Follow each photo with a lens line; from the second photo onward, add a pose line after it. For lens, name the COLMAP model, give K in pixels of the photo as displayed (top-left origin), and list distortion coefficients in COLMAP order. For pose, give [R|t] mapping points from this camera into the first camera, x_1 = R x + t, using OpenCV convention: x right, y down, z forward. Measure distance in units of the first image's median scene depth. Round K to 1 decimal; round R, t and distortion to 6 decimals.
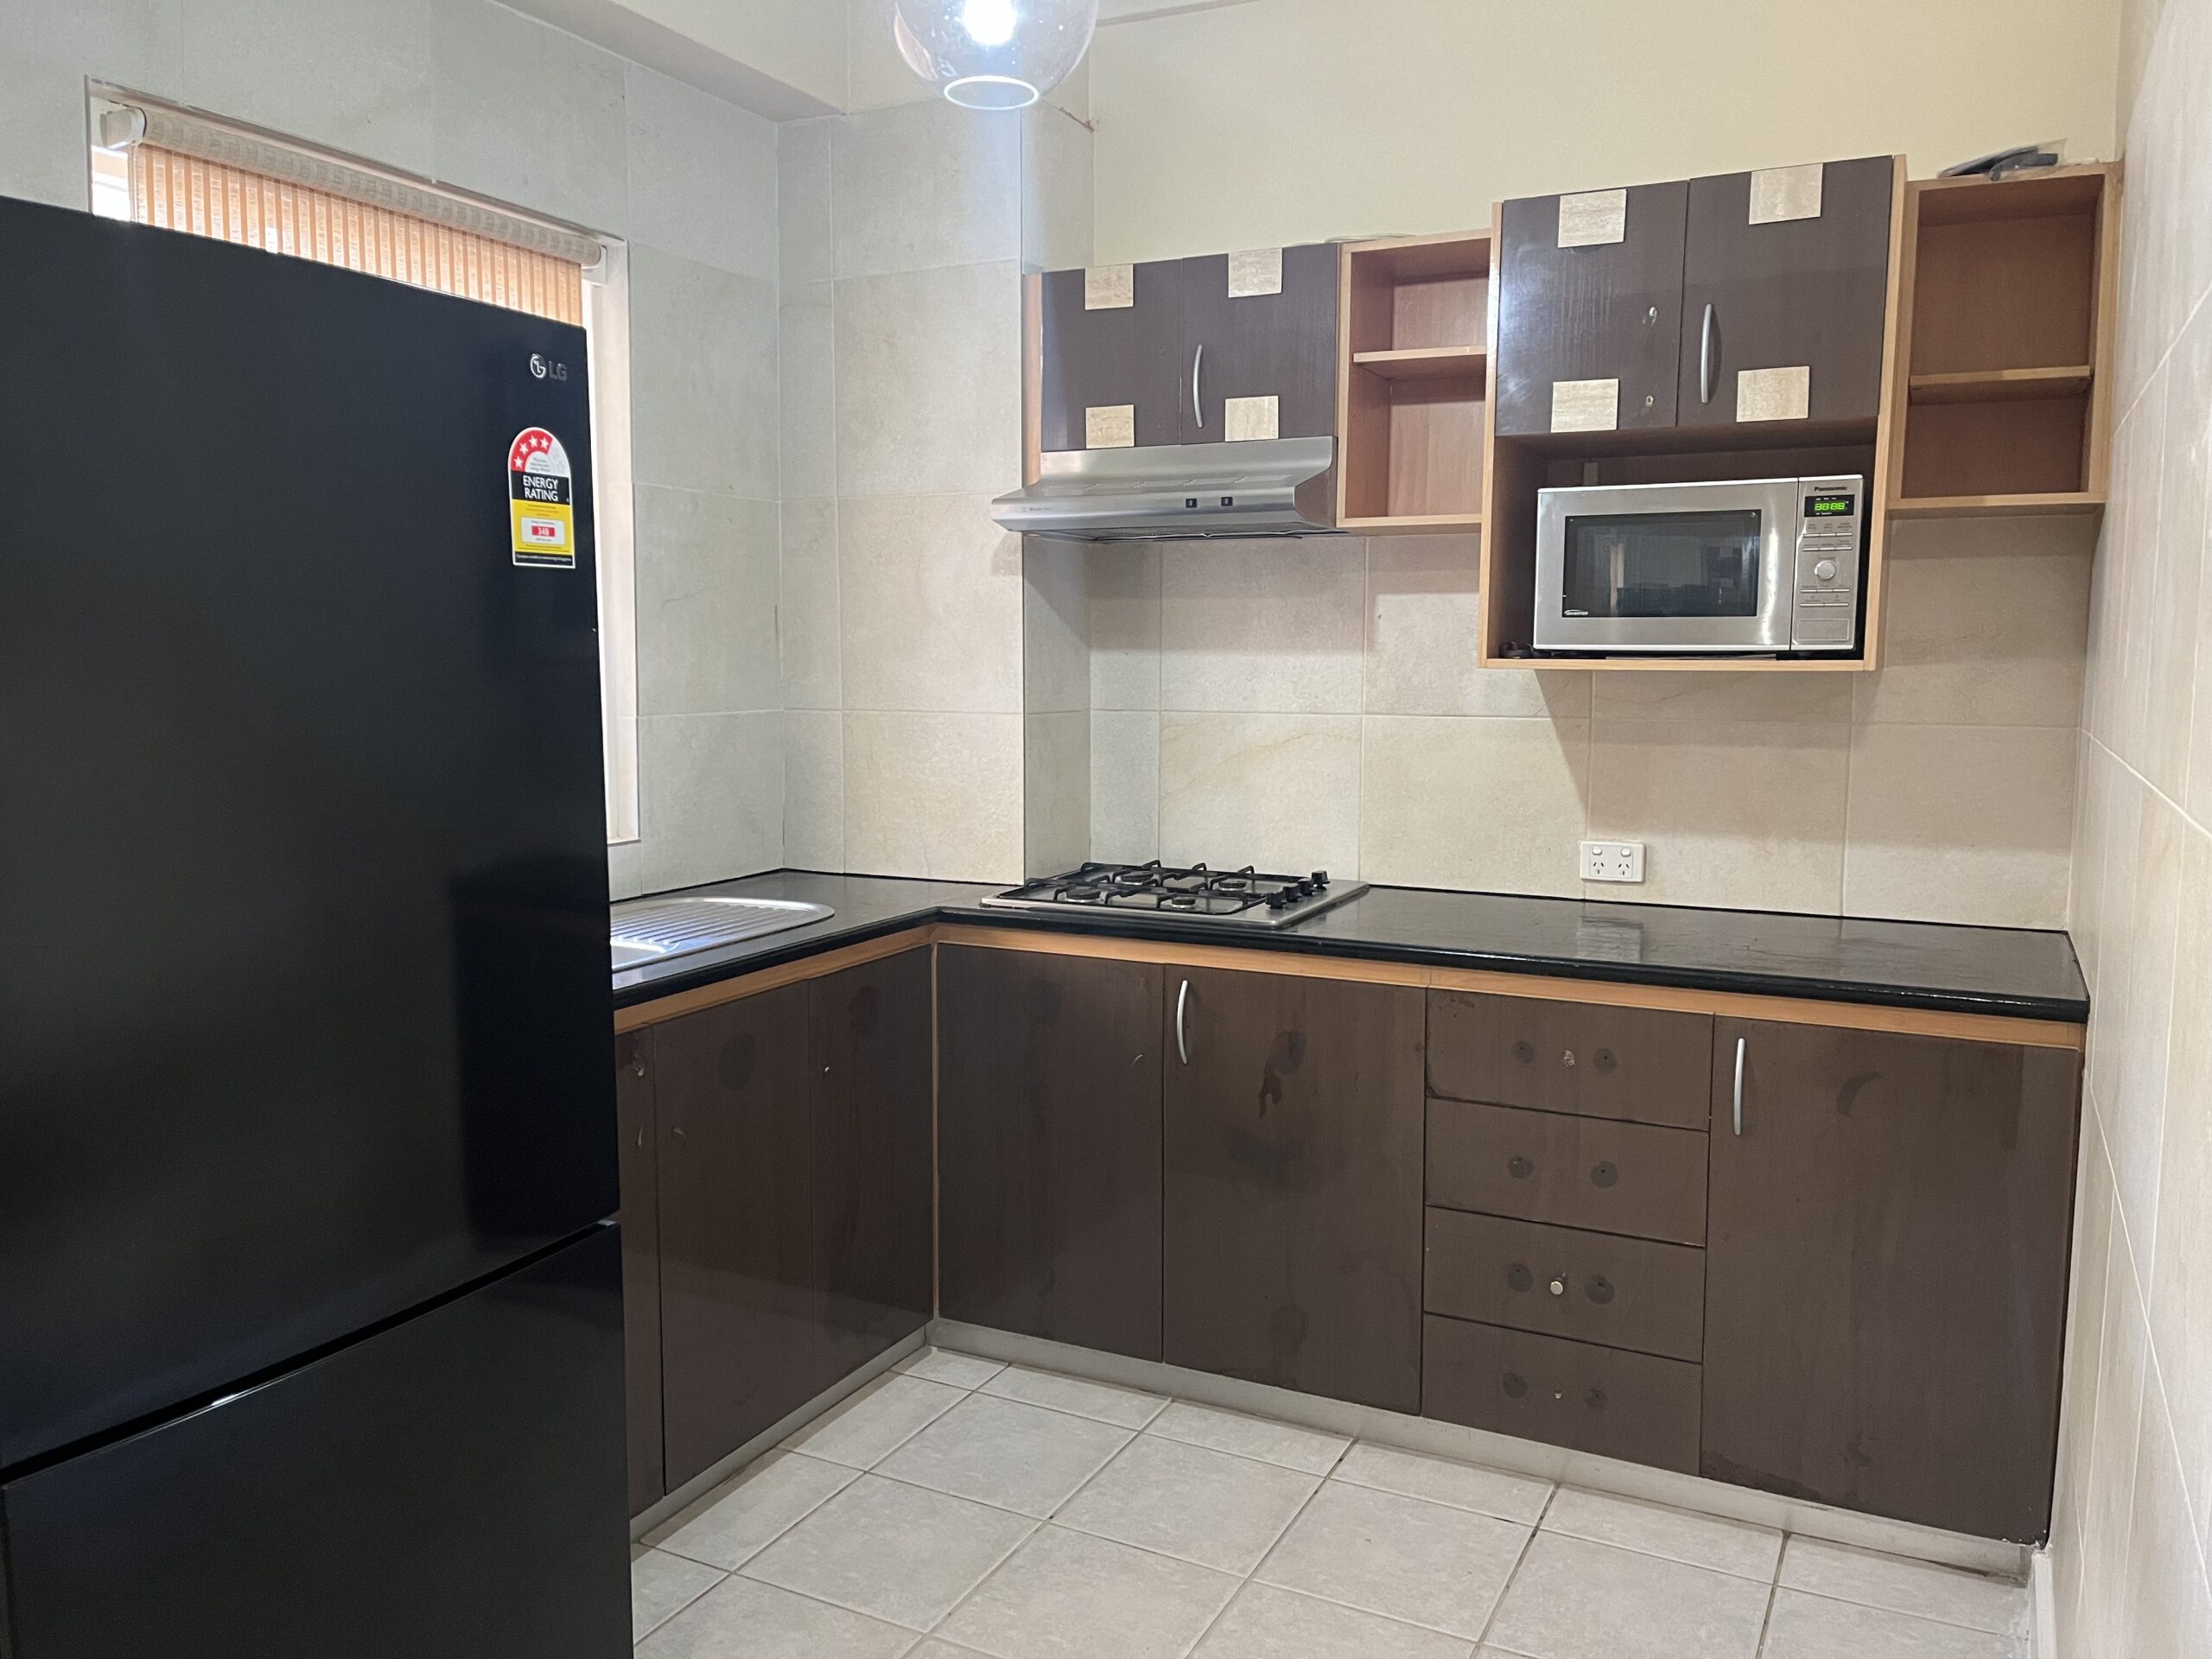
lens RADIAL K [[1656.7, 0, 1103.1], [0, 1656.7, 832.8], [0, 0, 1]] dist [0.010482, -0.002329]
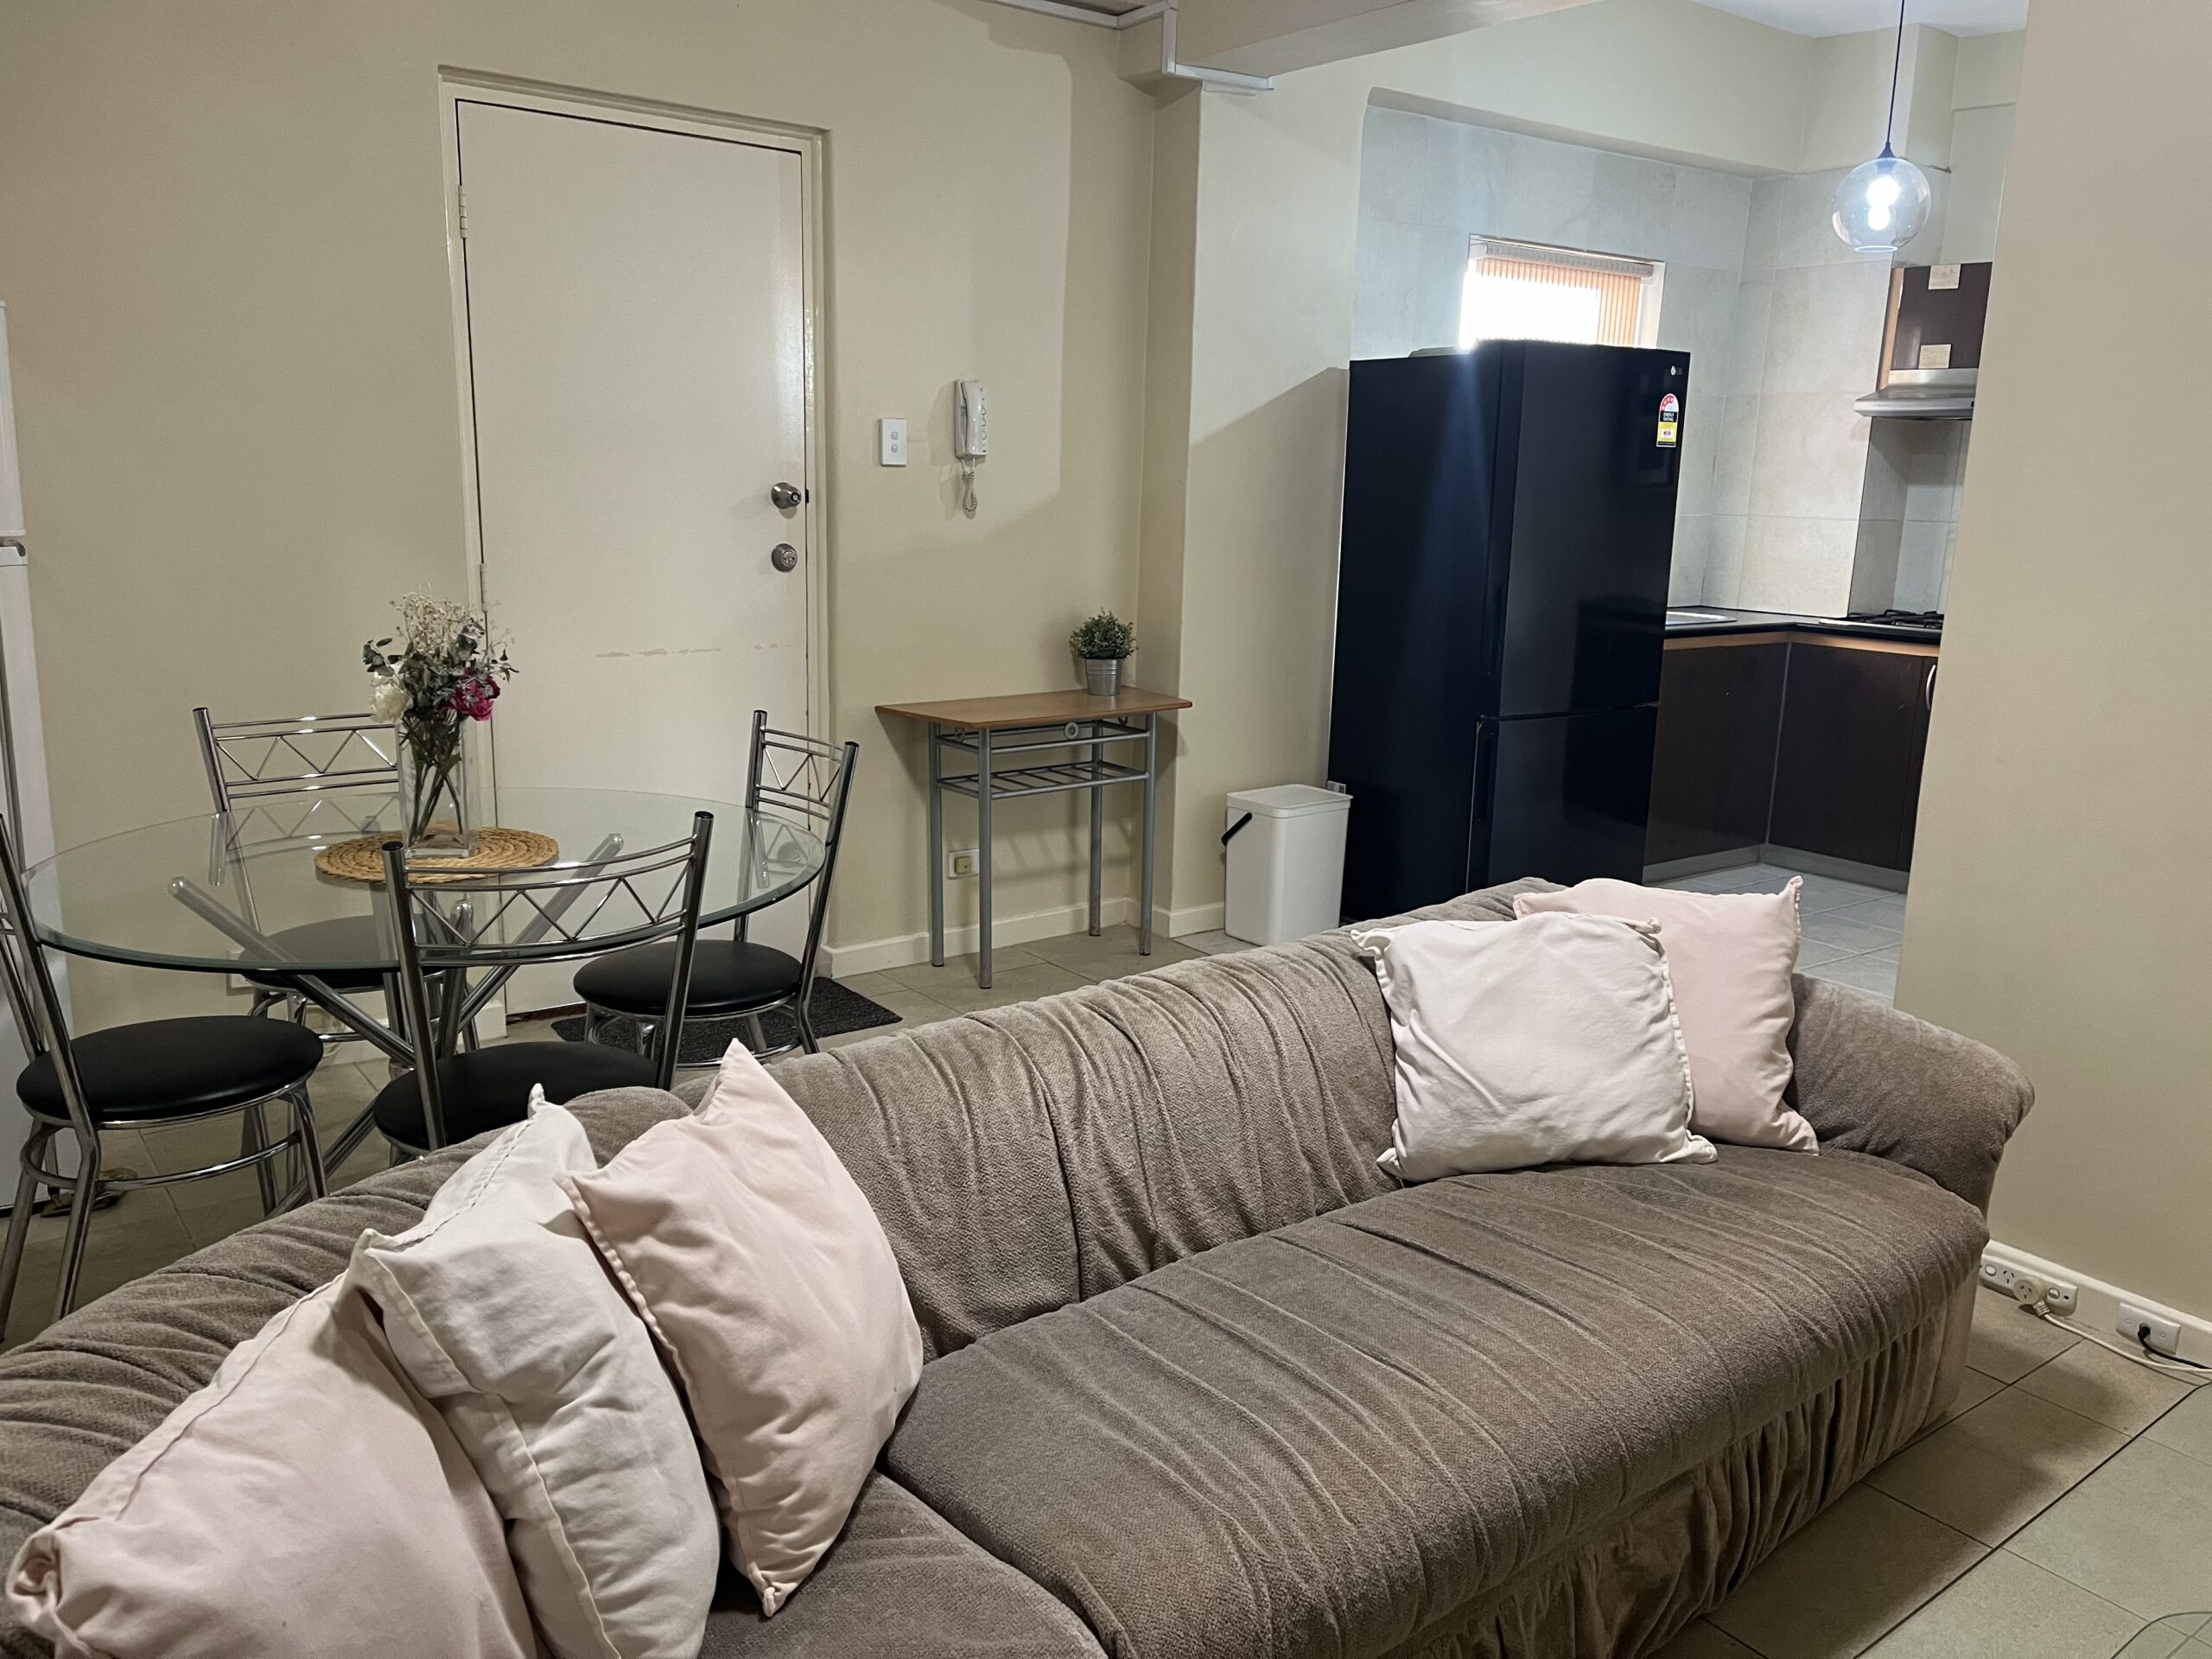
lens RADIAL K [[1656.7, 0, 1092.7], [0, 1656.7, 824.5], [0, 0, 1]] dist [0.010482, -0.002329]
pose [[0.884994, 0.121685, -0.449419, 0.066152], [-0.077555, 0.990286, 0.115410, 0.112248], [0.459097, -0.067283, 0.885835, -1.003265]]
